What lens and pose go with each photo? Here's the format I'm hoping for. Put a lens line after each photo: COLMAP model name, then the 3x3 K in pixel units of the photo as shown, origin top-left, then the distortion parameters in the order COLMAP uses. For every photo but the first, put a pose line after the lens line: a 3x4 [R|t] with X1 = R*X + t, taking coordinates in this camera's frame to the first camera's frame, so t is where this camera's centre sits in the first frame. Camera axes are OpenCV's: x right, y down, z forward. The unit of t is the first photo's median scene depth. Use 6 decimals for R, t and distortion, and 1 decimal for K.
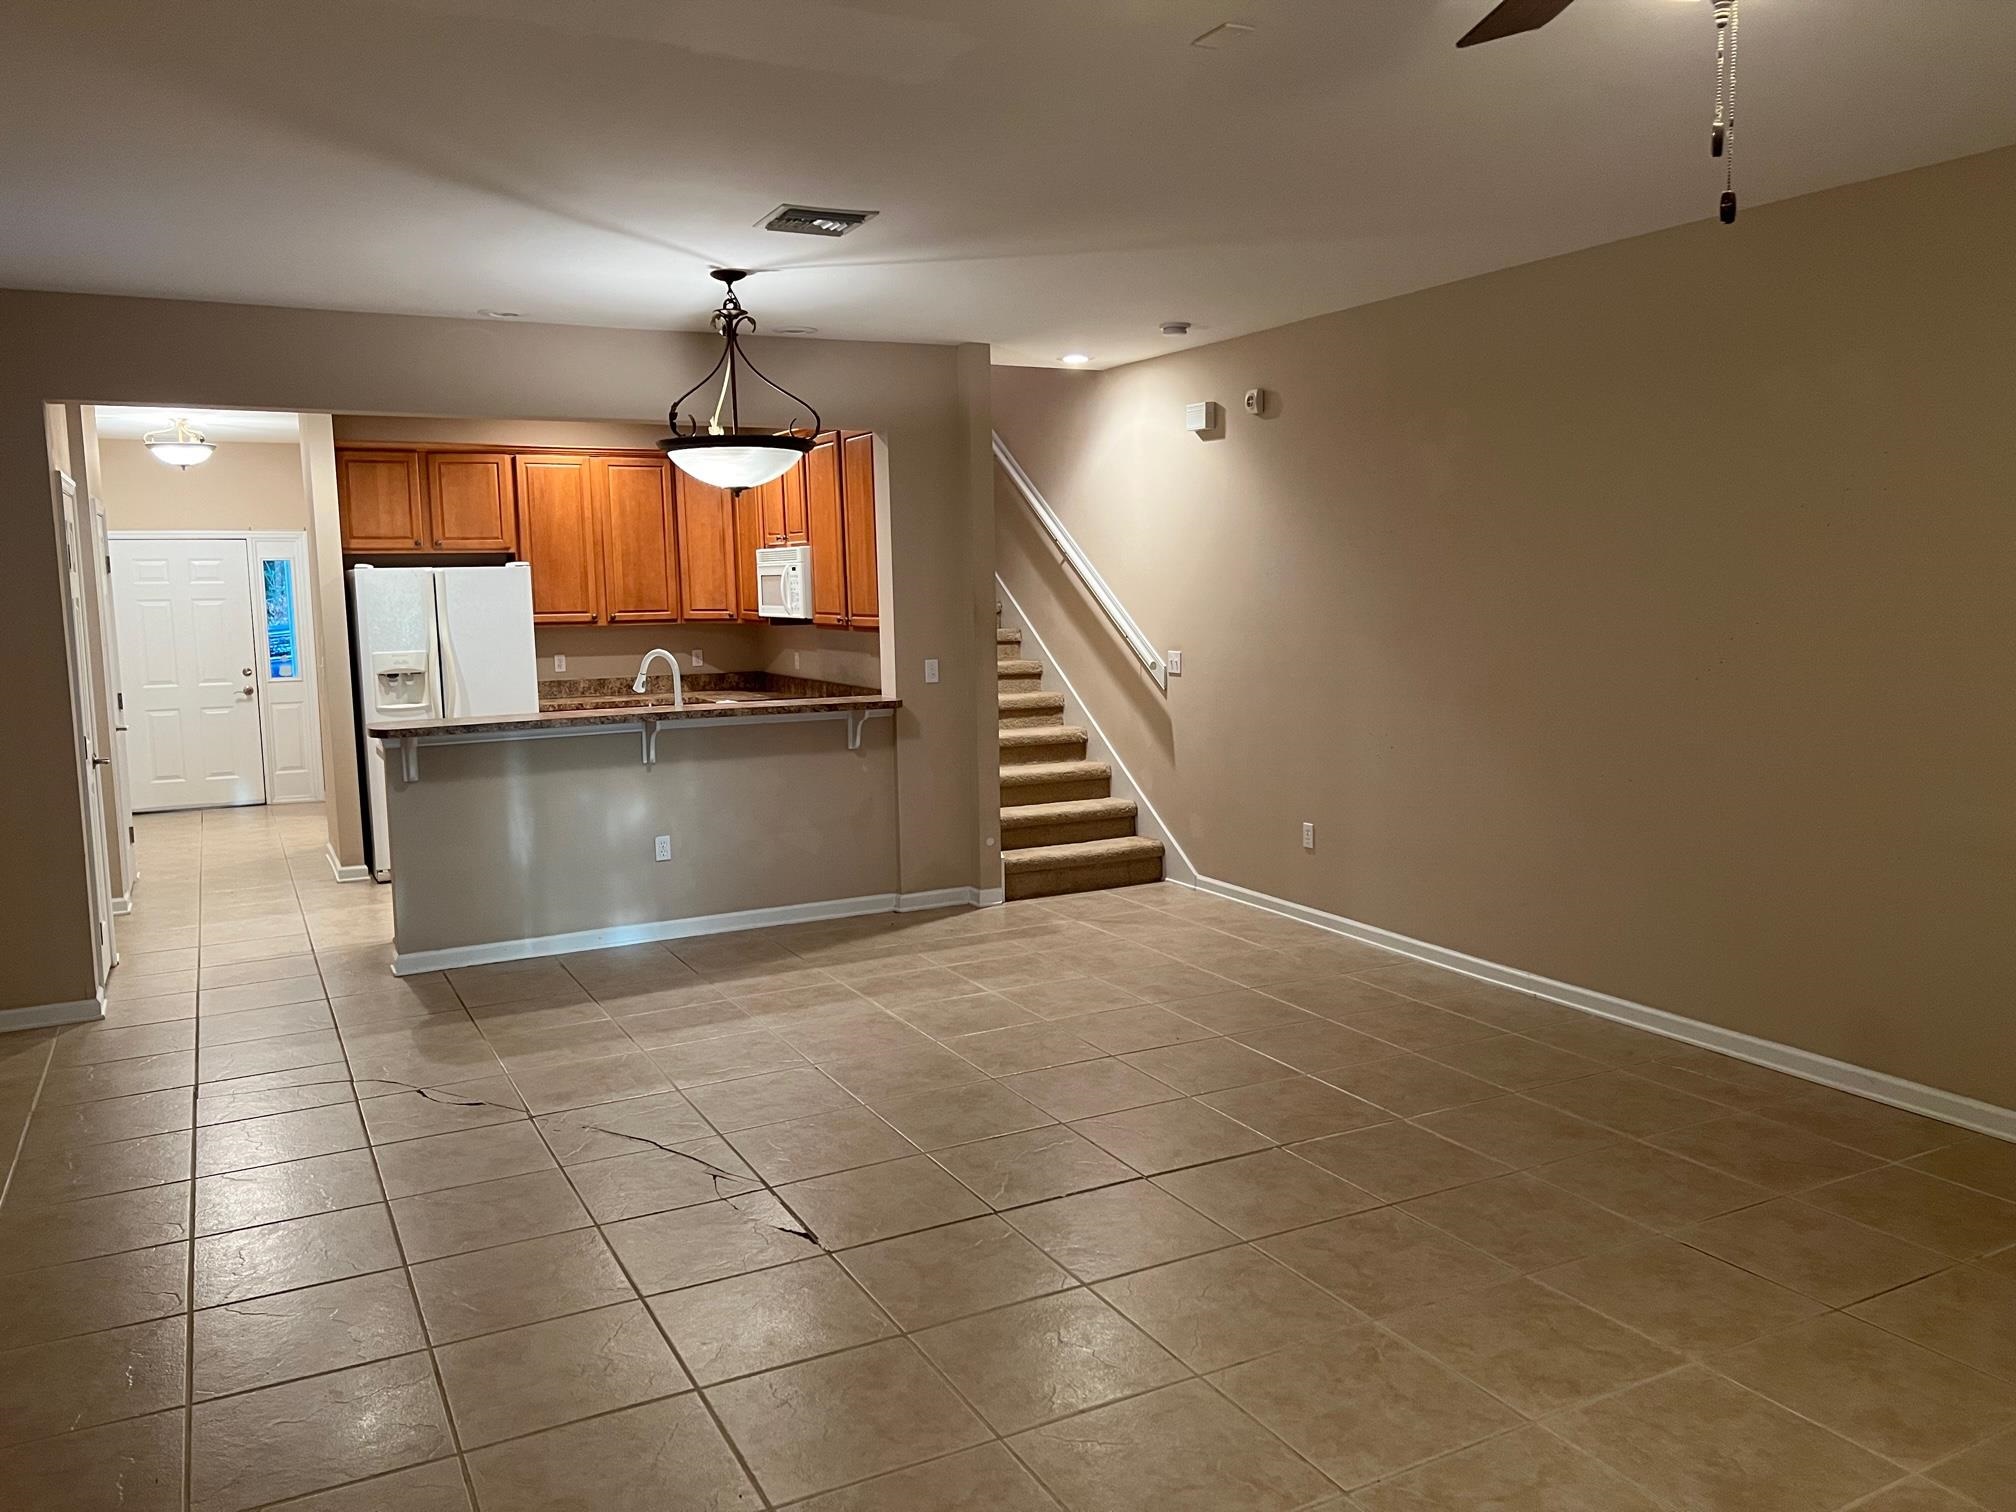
lens RADIAL K [[1516.1, 0, 1017.5], [0, 1516.1, 755.5], [0, 0, 1]] dist [0.038531, -0.001721]
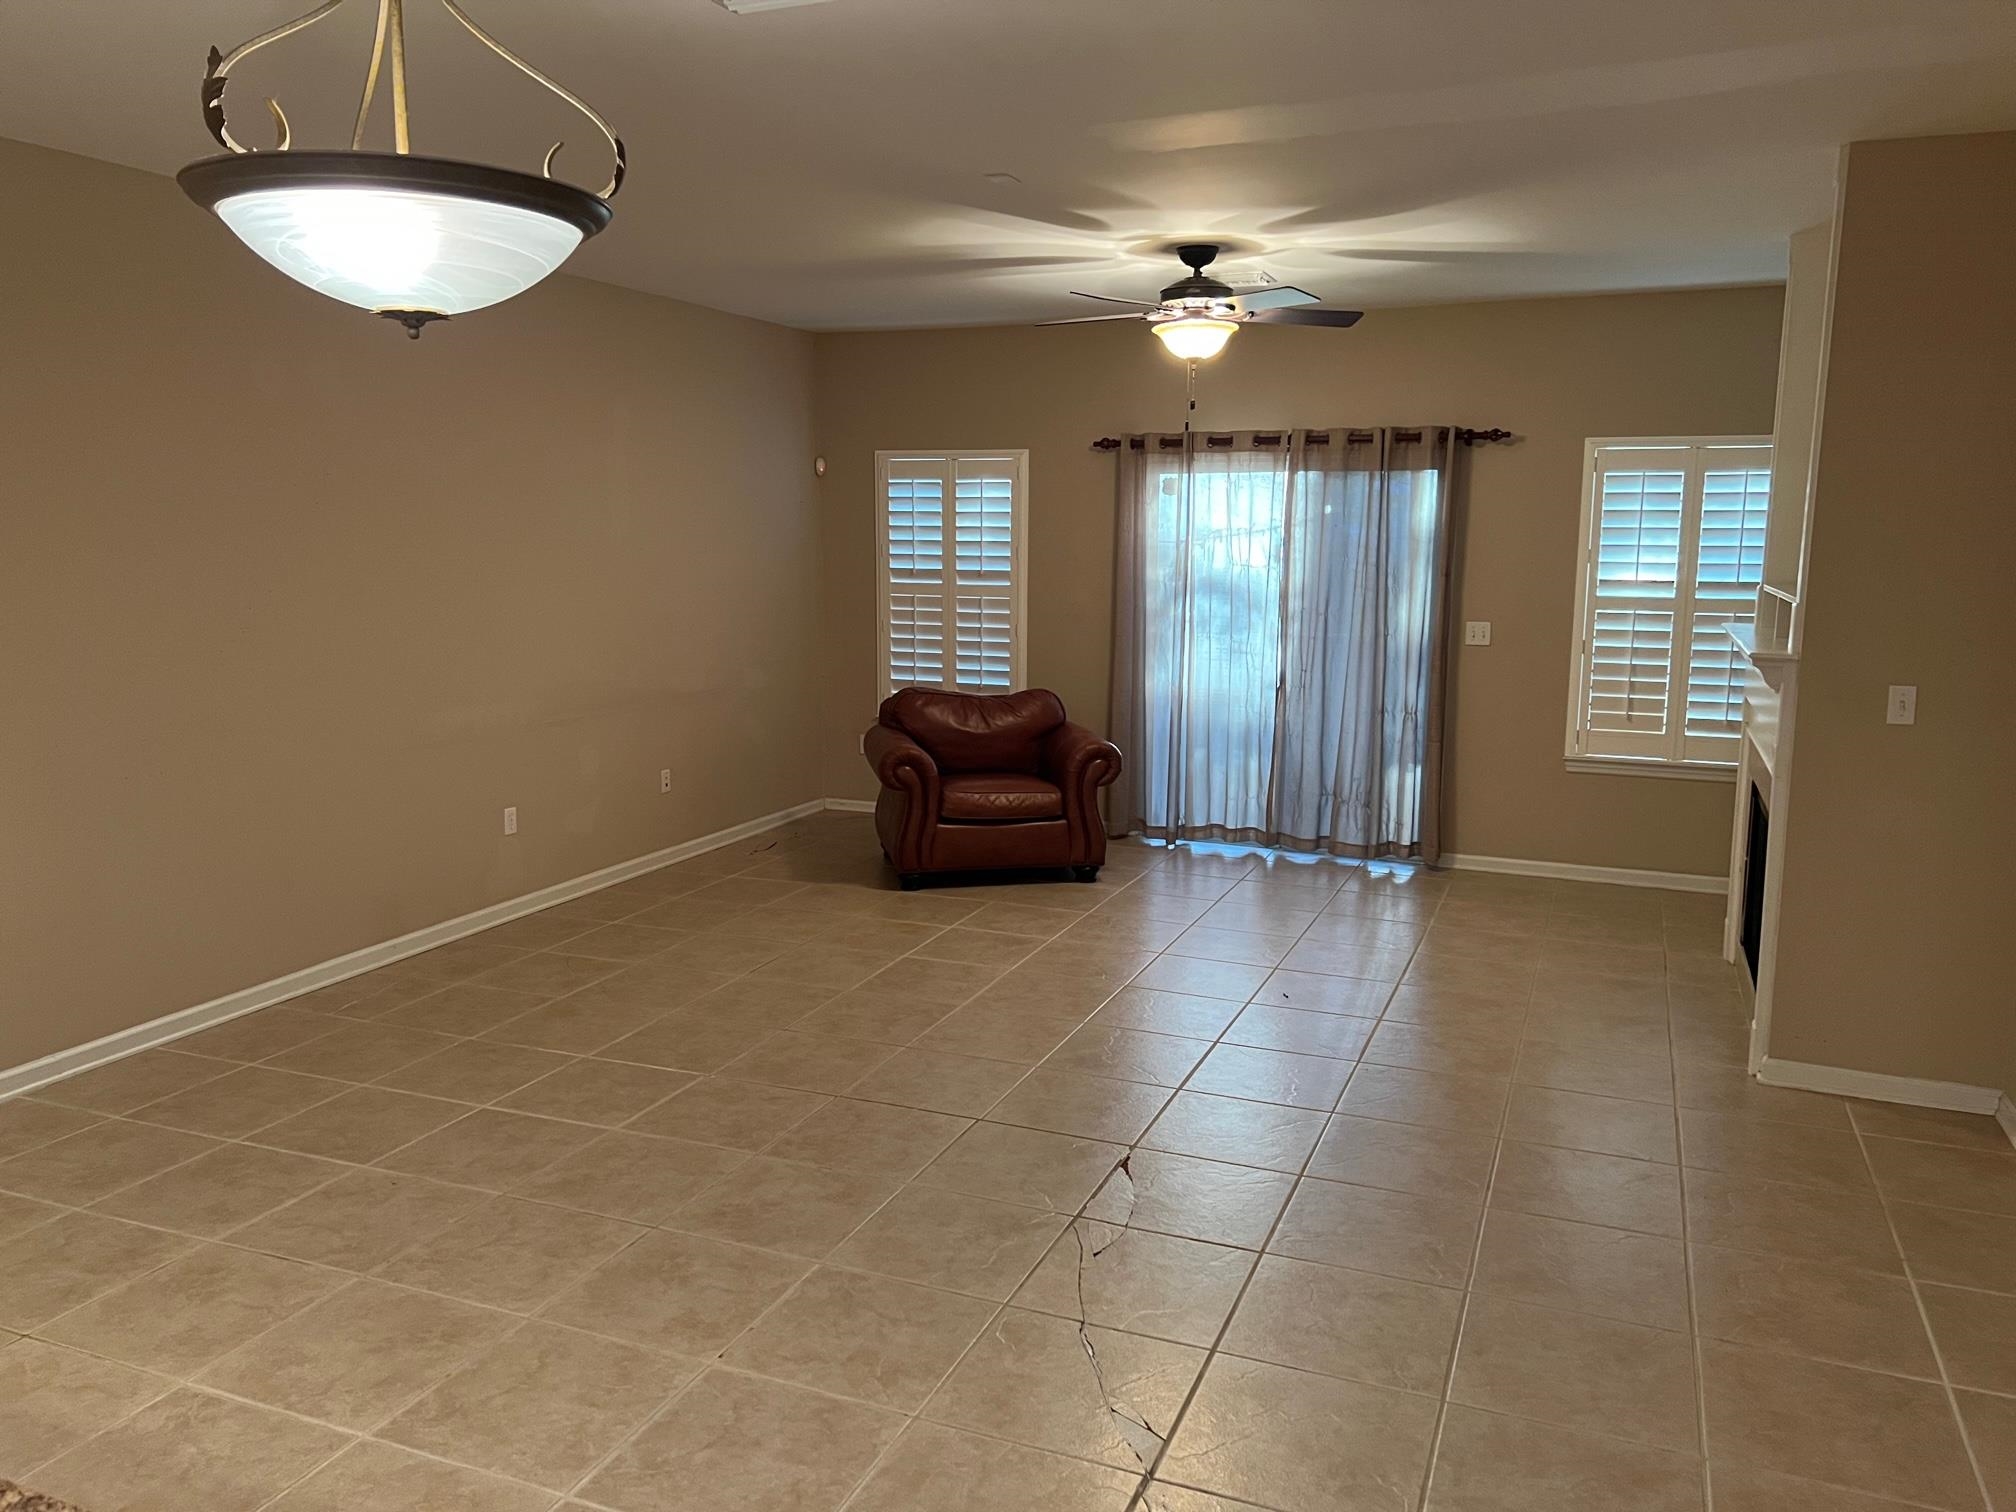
lens RADIAL K [[1516.1, 0, 1007.7], [0, 1516.1, 762.0], [0, 0, 1]] dist [0.038531, -0.001721]
pose [[-0.652358, -0.099159, 0.751396, -0.672411], [0.095023, 0.972881, 0.210886, -0.147428], [-0.751930, 0.208973, -0.625244, 1.314565]]
